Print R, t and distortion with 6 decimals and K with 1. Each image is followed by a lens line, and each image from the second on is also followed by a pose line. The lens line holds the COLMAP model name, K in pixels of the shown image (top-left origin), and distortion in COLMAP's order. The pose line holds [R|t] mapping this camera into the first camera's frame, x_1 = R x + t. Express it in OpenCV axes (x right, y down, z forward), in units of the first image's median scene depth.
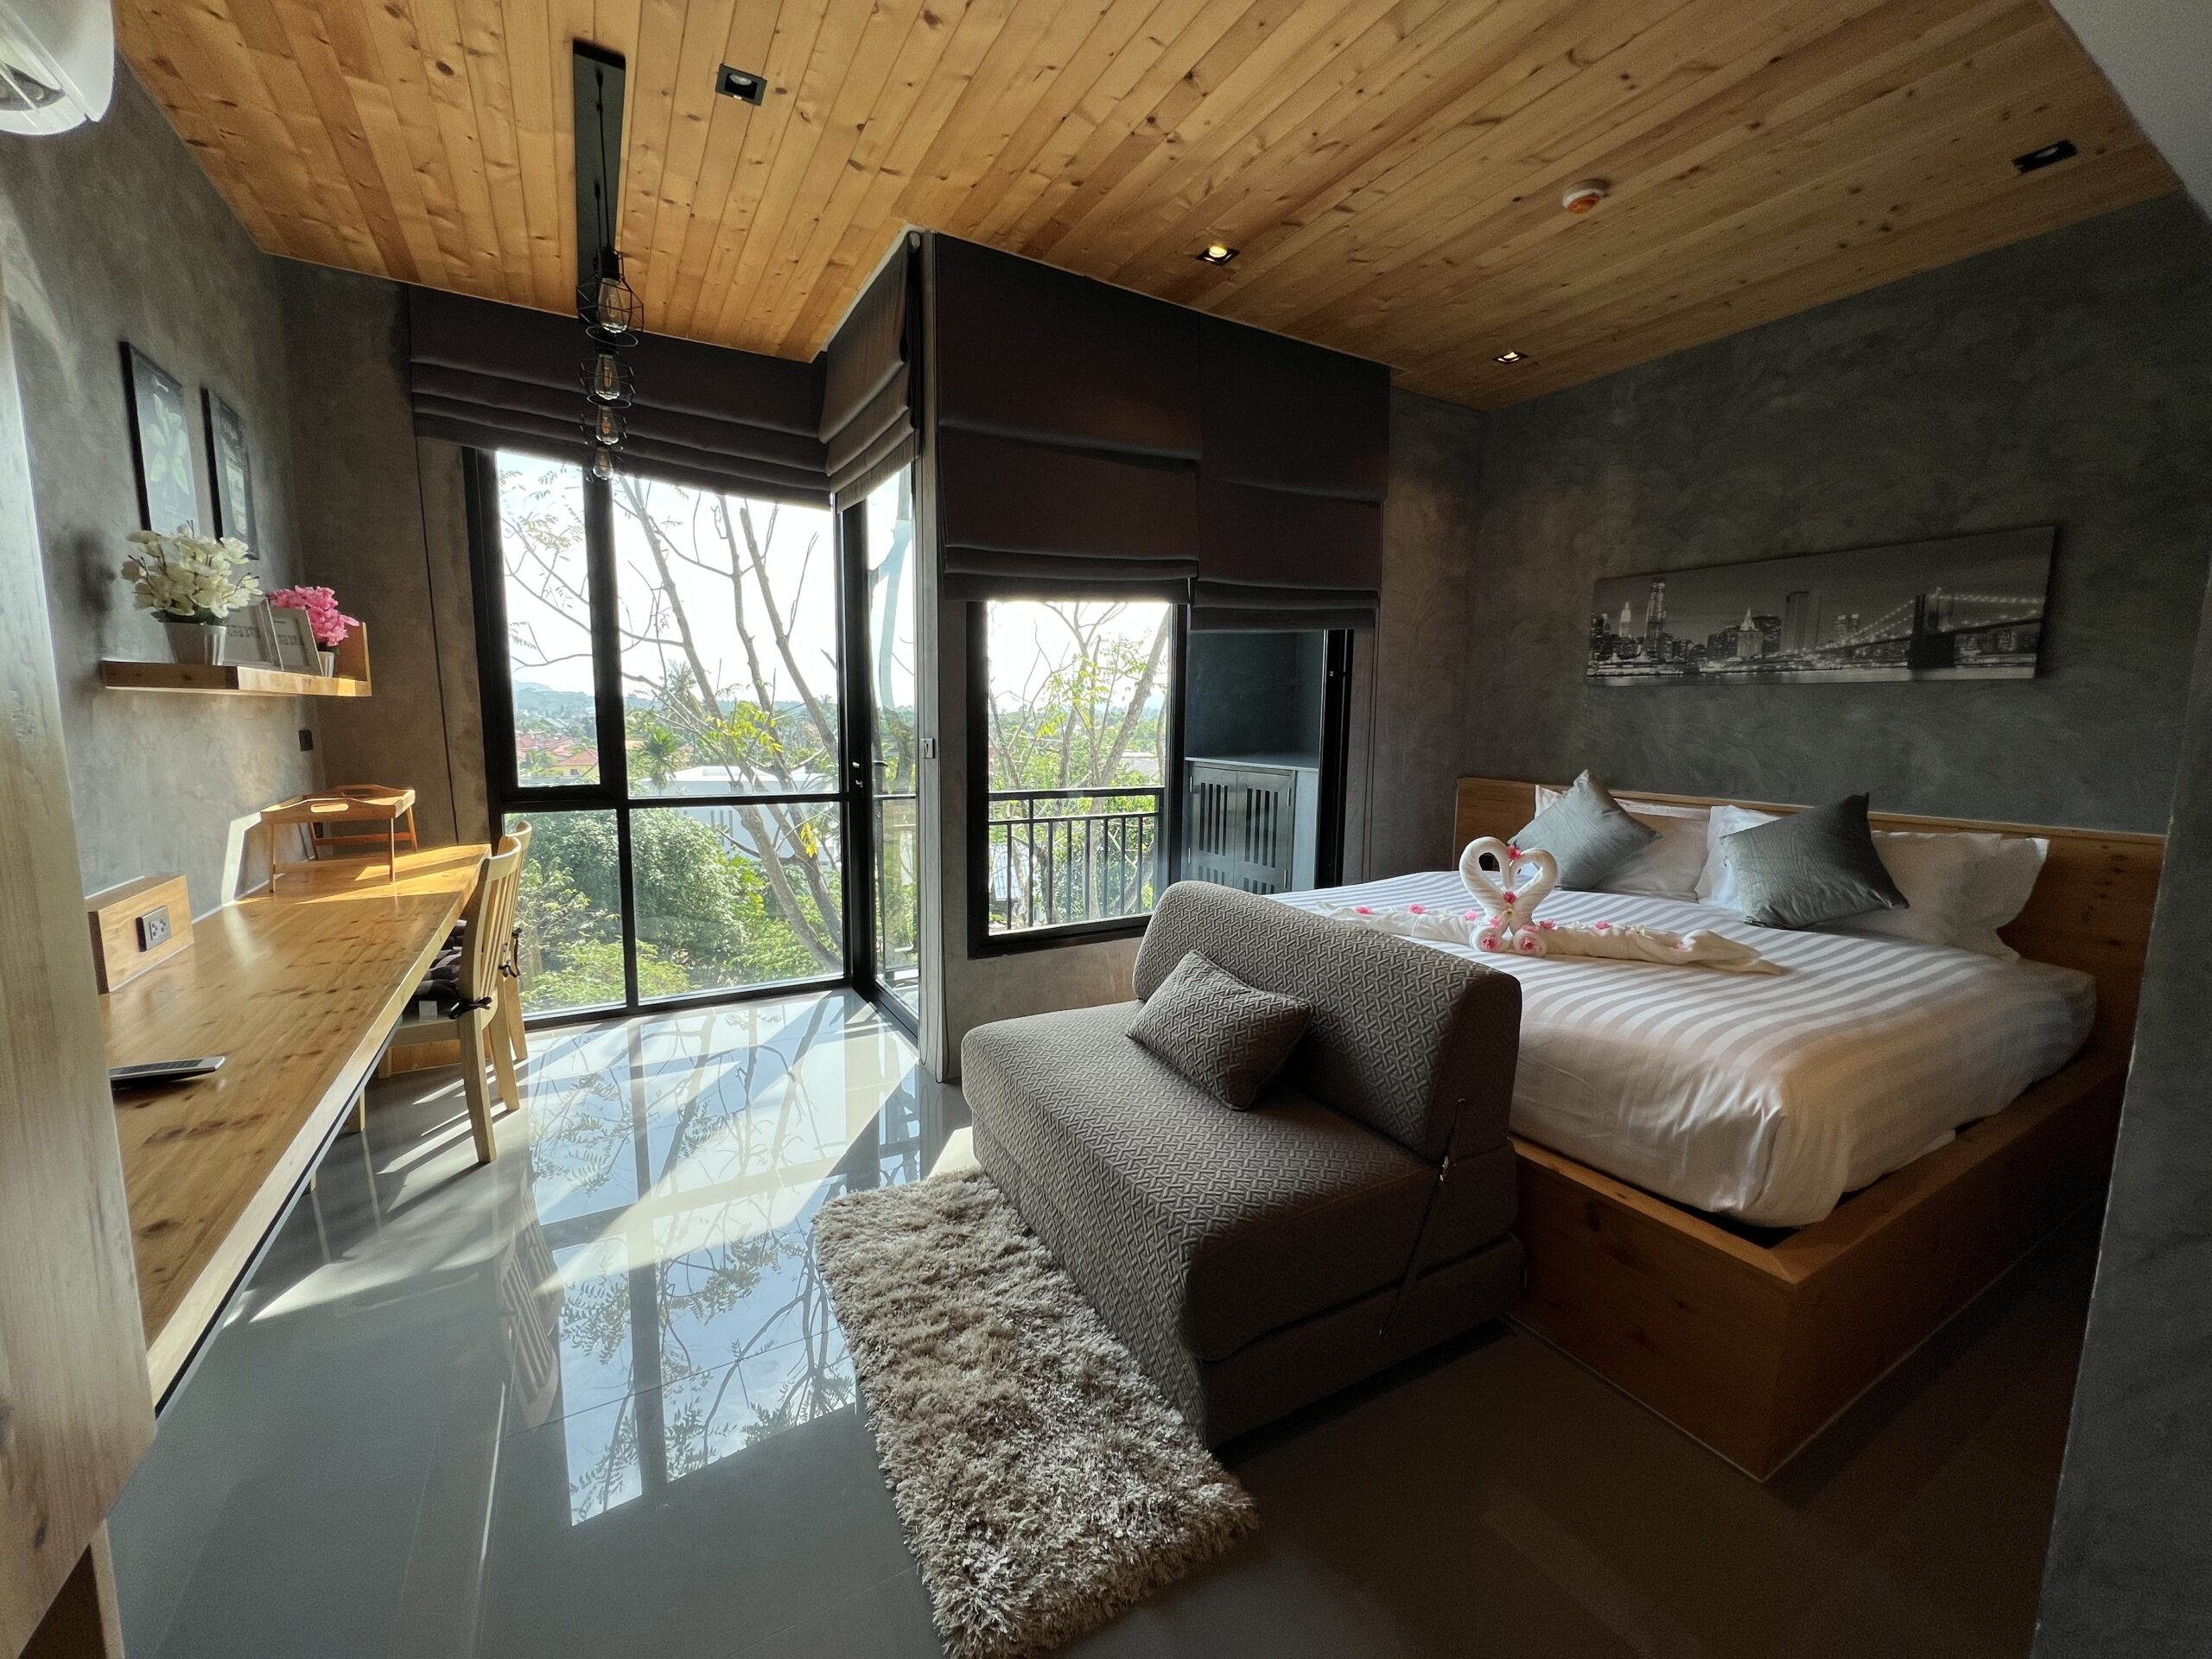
lens RADIAL K [[883.6, 0, 1099.6], [0, 883.6, 821.4], [0, 0, 1]] dist [-0.001271, 0.000155]
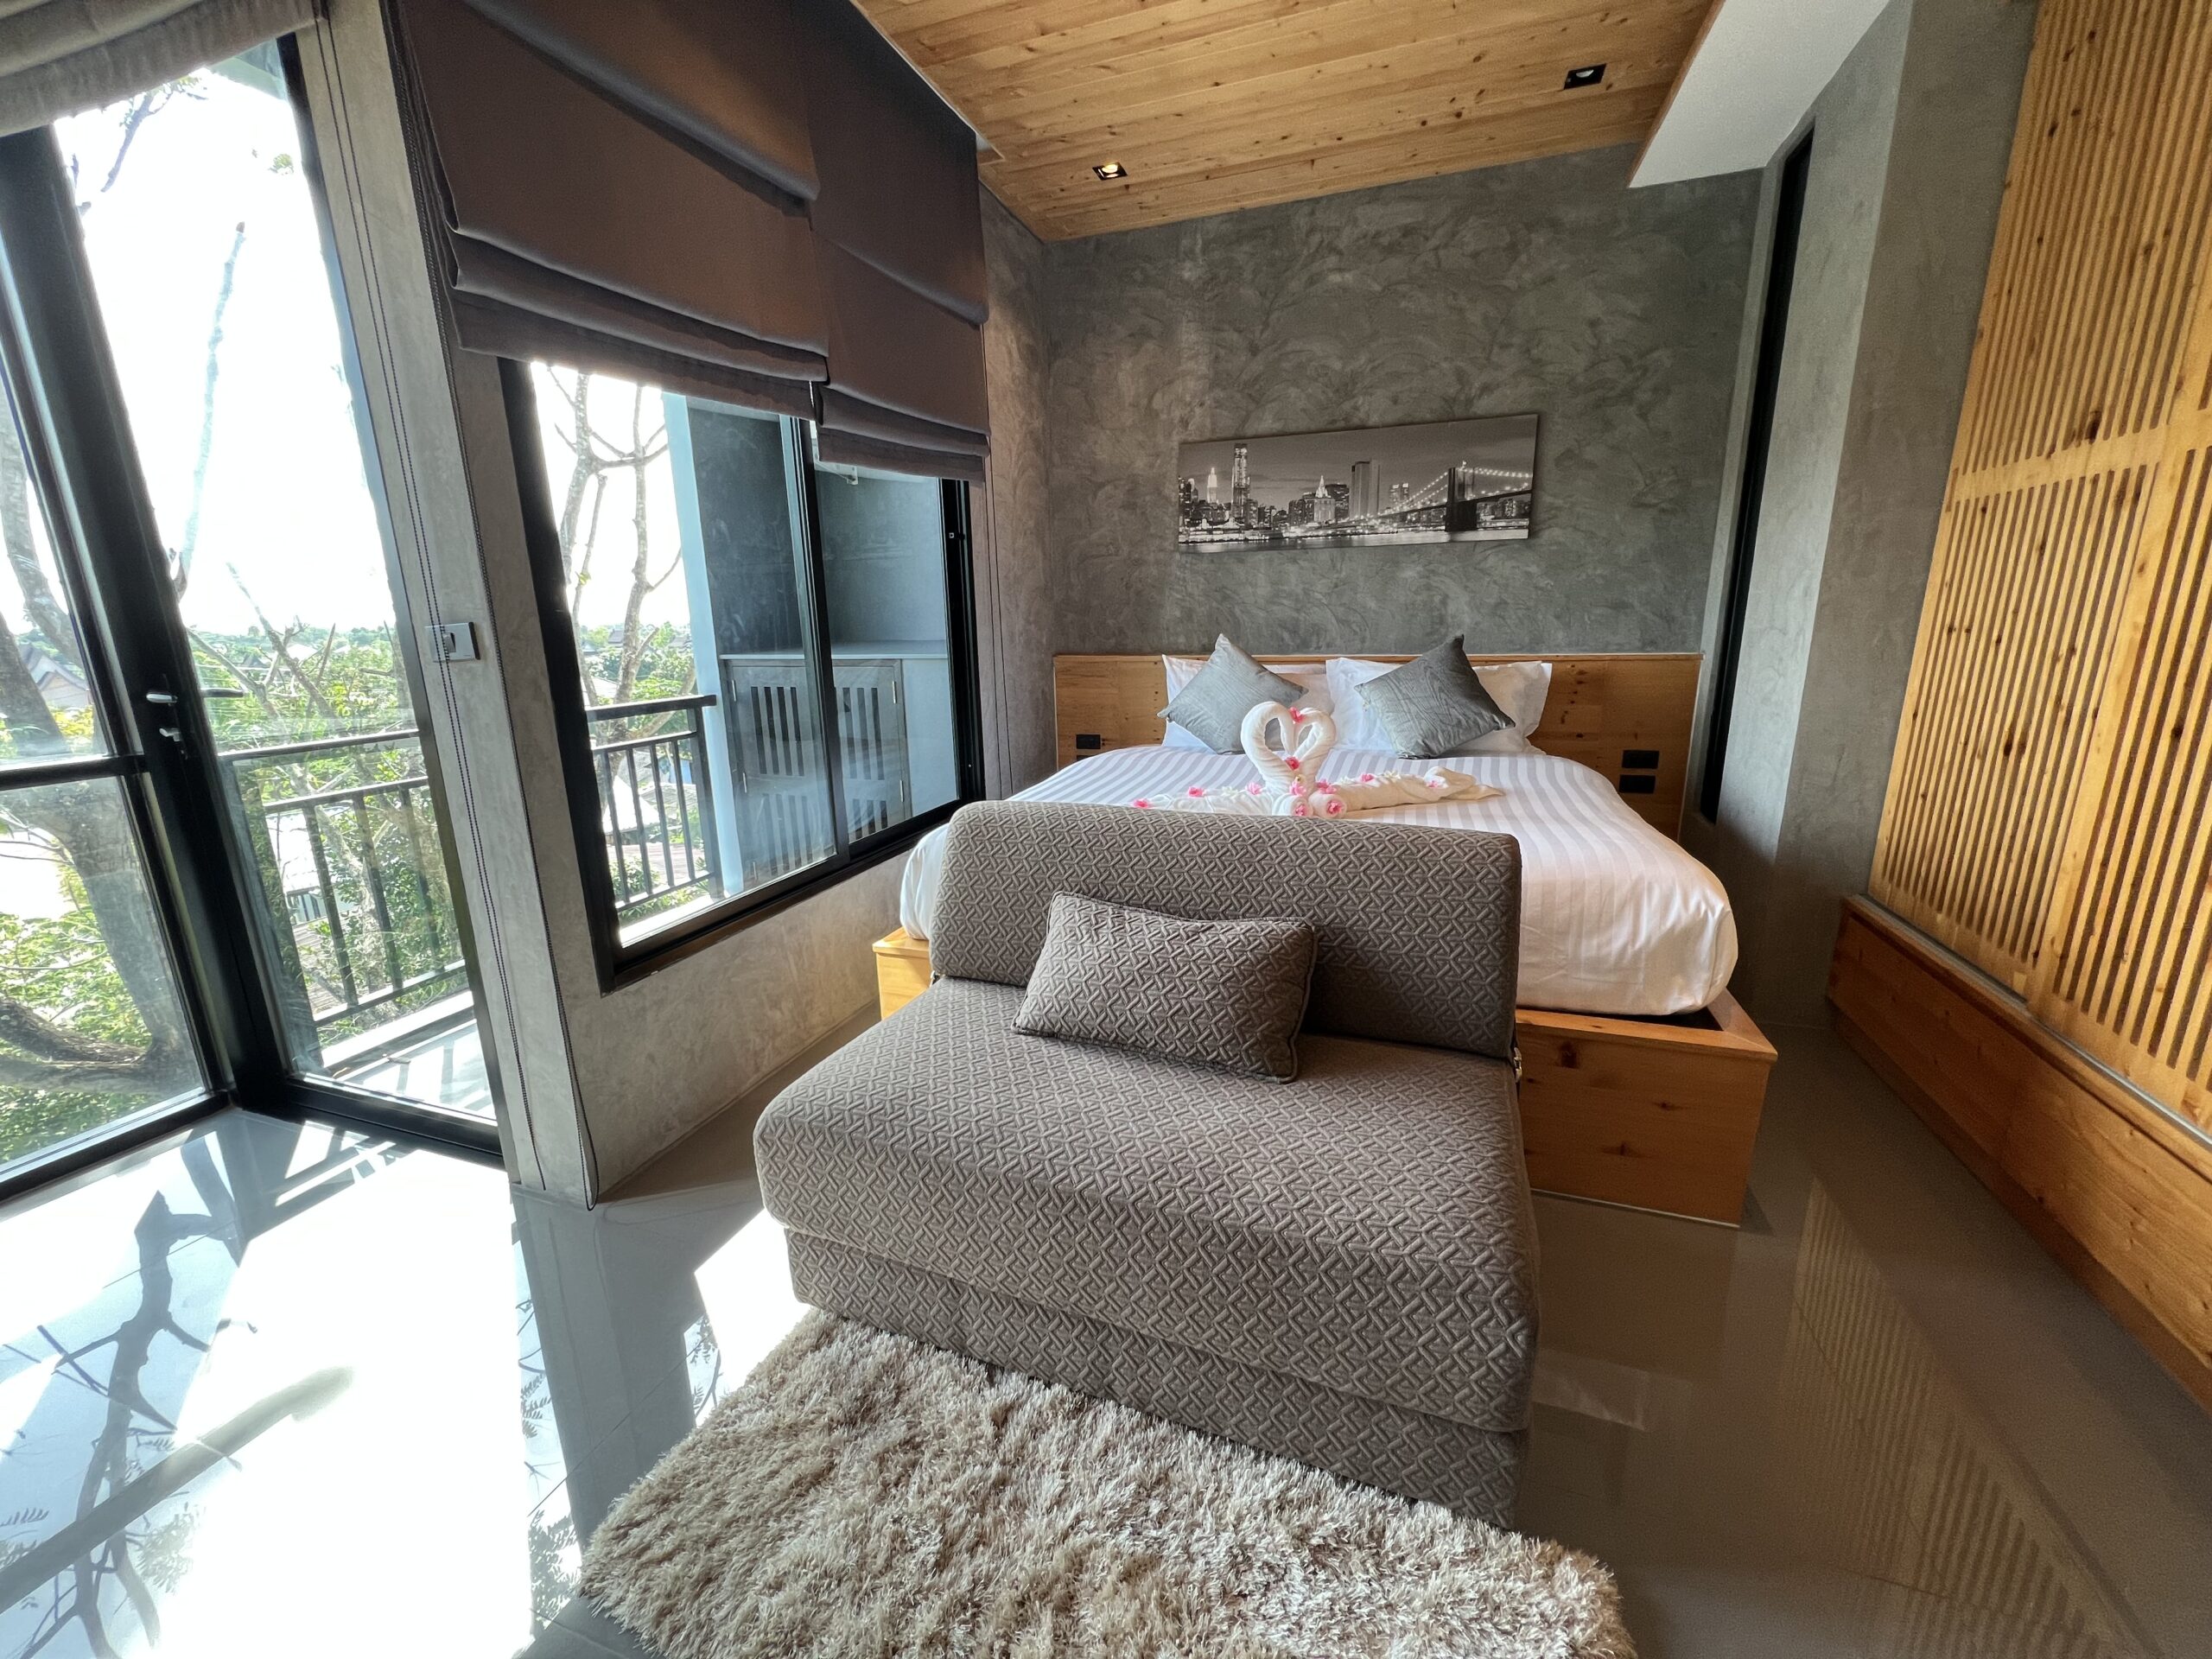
lens RADIAL K [[883.6, 0, 1100.1], [0, 883.6, 822.4], [0, 0, 1]] dist [-0.001271, 0.000155]
pose [[0.763511, -0.177859, 0.620820, -0.250247], [0.109906, 0.983089, 0.146478, -0.011130], [-0.636374, -0.043606, 0.770148, 0.339074]]
